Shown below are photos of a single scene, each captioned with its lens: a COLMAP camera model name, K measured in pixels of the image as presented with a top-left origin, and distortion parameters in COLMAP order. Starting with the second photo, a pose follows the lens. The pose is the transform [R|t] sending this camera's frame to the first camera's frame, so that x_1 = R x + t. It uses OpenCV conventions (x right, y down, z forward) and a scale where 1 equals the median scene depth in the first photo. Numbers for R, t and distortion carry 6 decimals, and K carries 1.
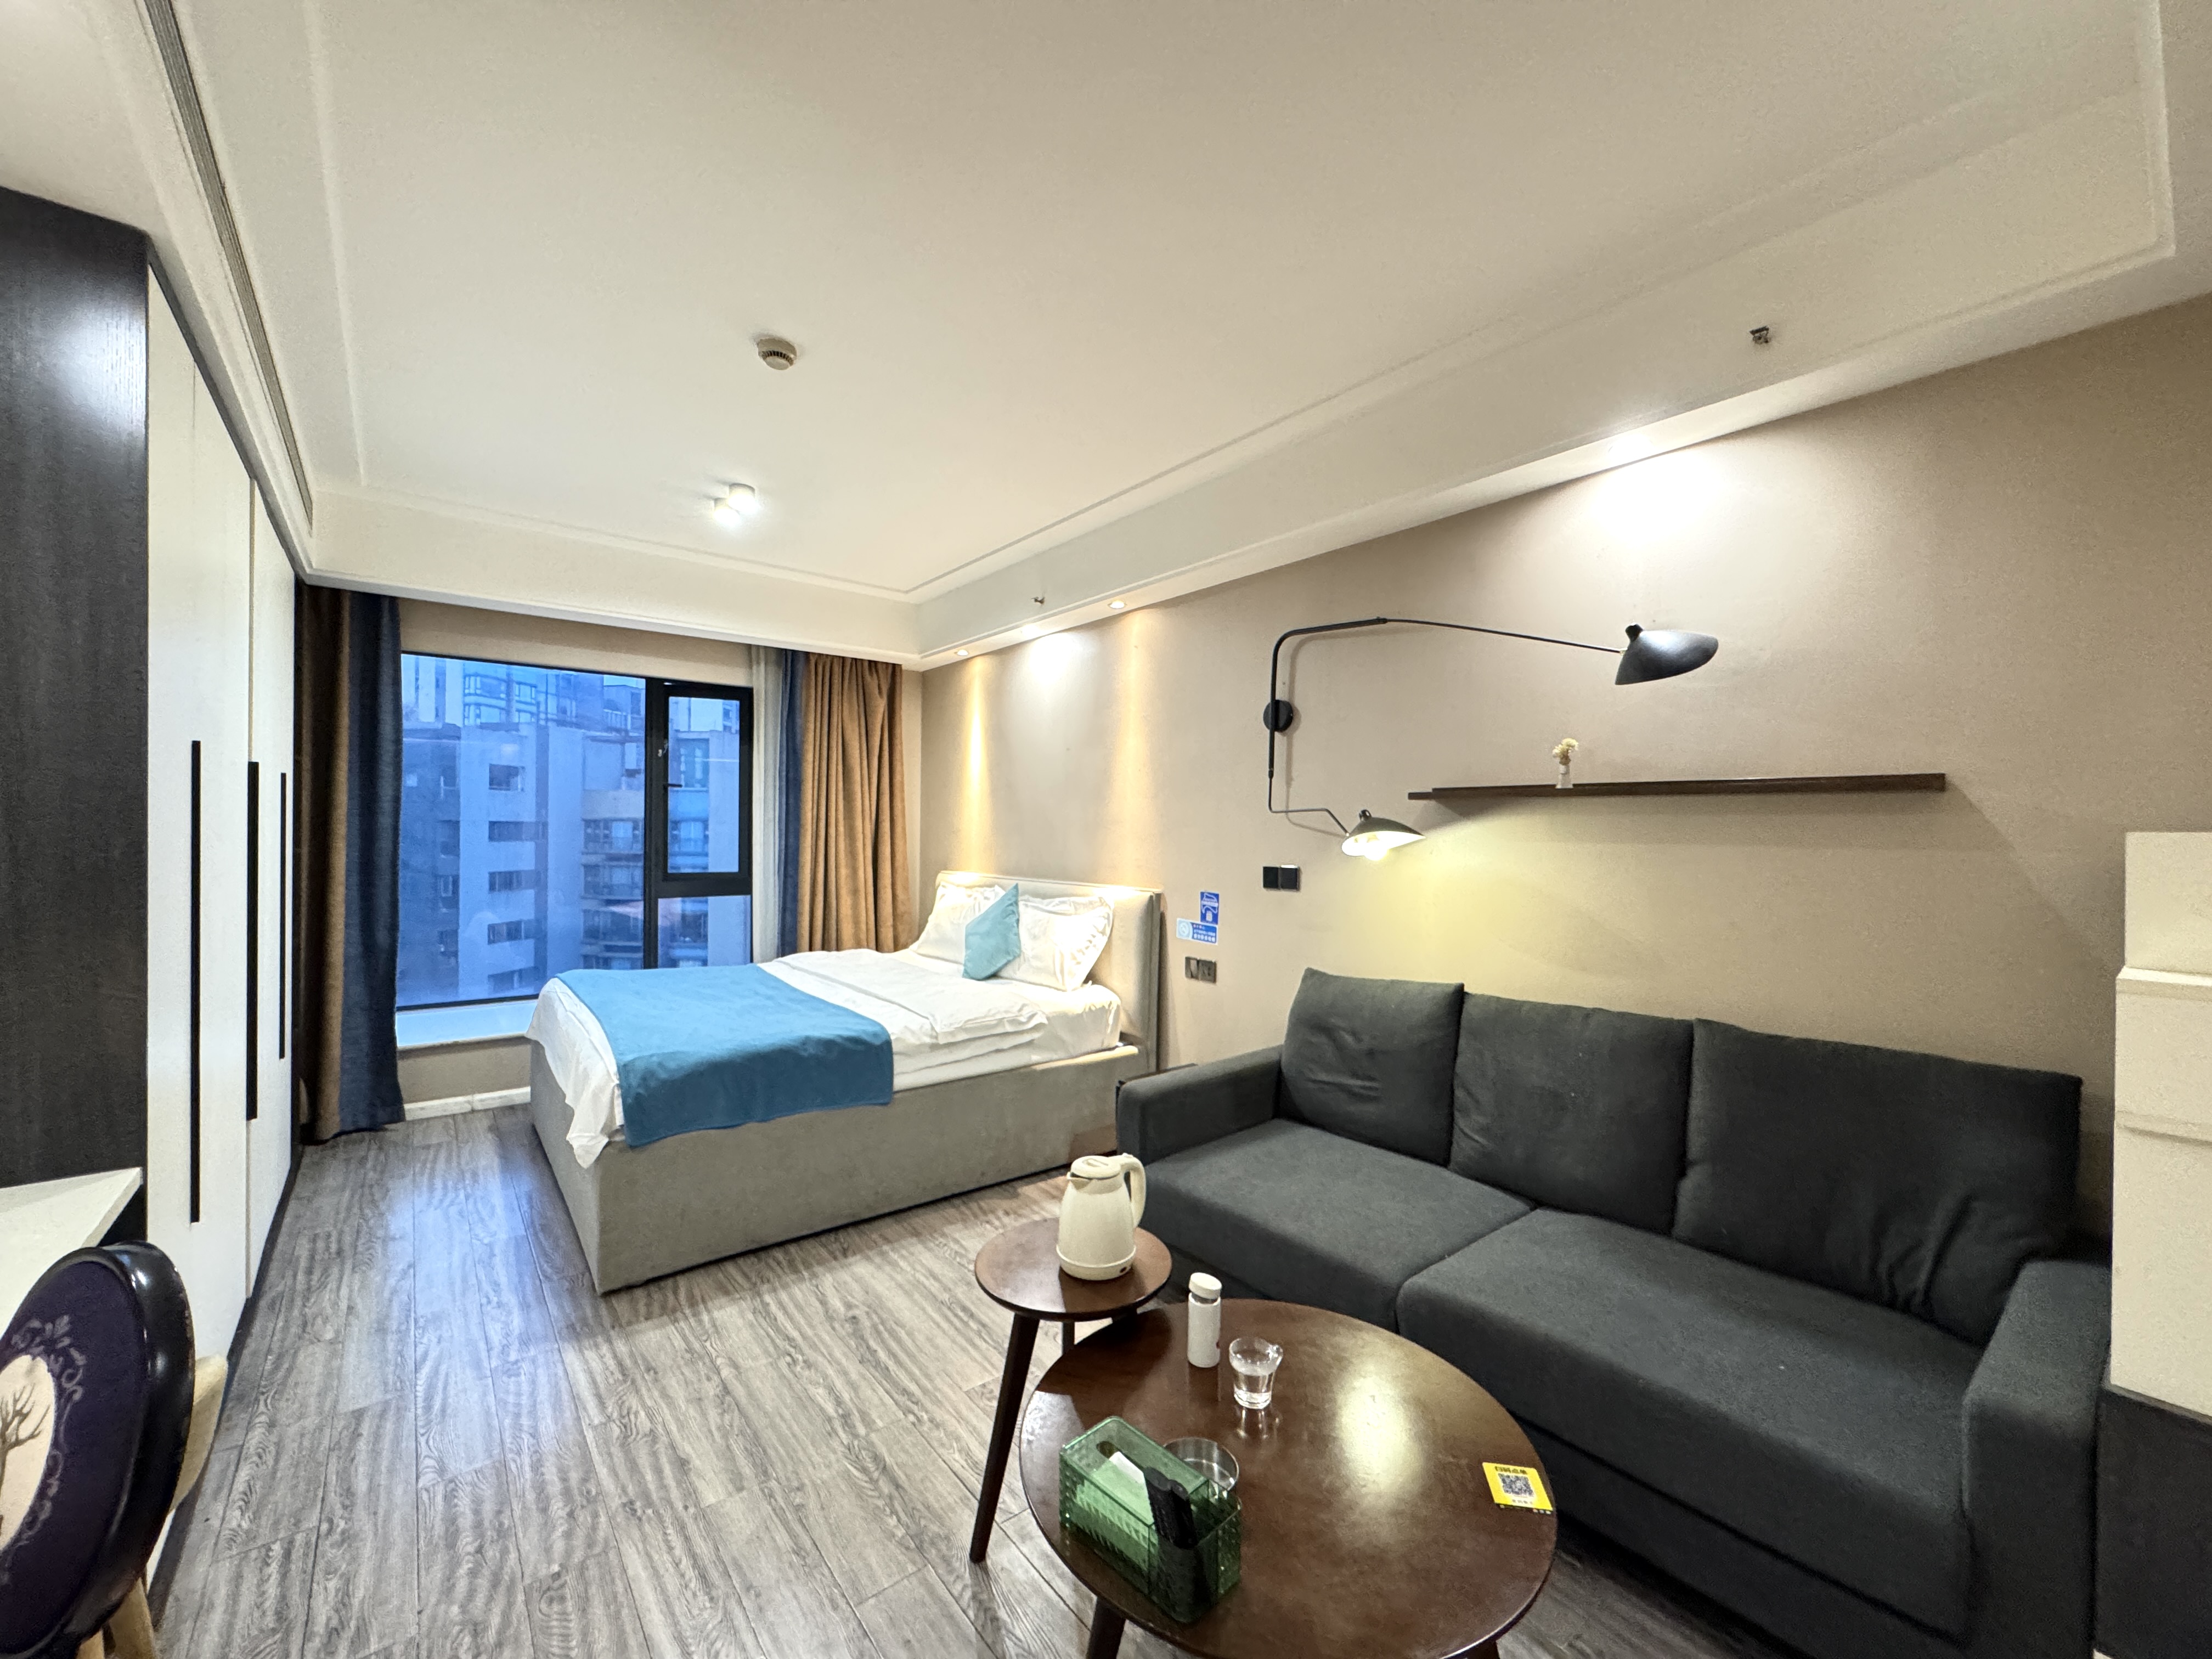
lens RADIAL K [[884.3, 0, 1104.9], [0, 884.3, 832.4], [0, 0, 1]] dist [-0.000996, 0.000113]
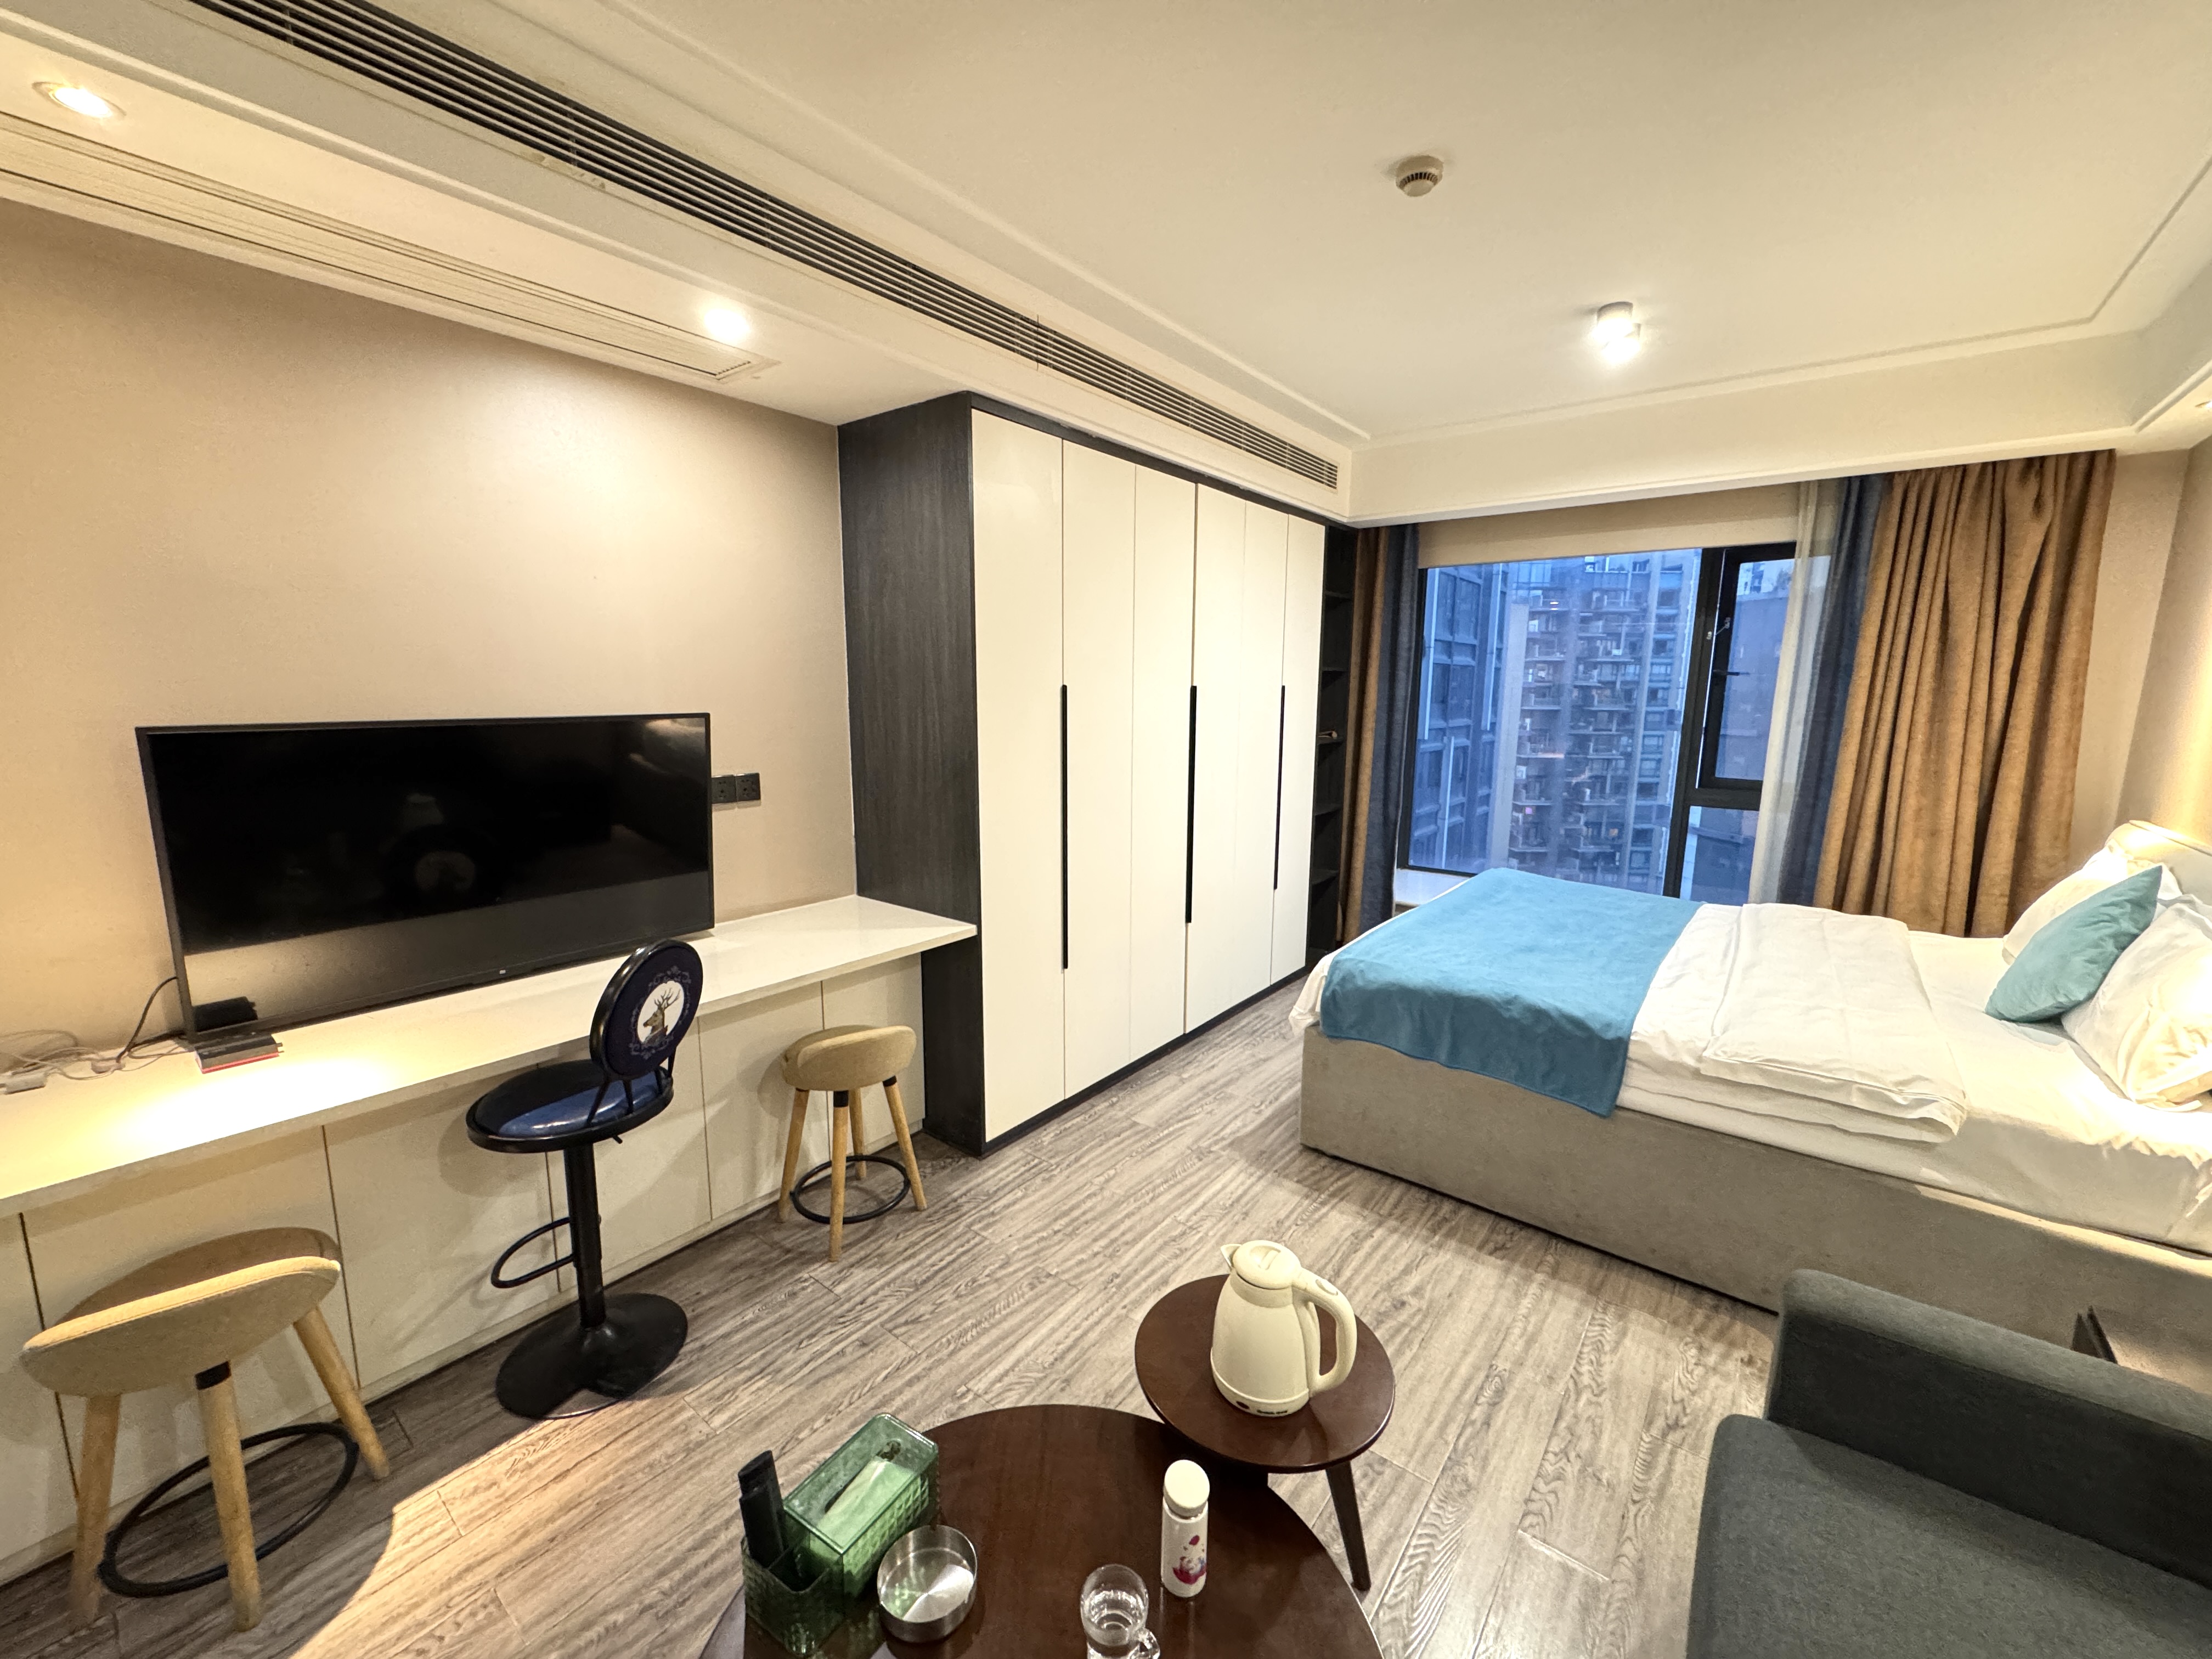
lens RADIAL K [[884.3, 0, 1101.6], [0, 884.3, 830.3], [0, 0, 1]] dist [-0.000996, 0.000113]
pose [[0.225804, 0.151323, -0.962348, 0.345780], [-0.008796, 0.988138, 0.153314, -0.050629], [0.974133, -0.026154, 0.224456, 0.397337]]
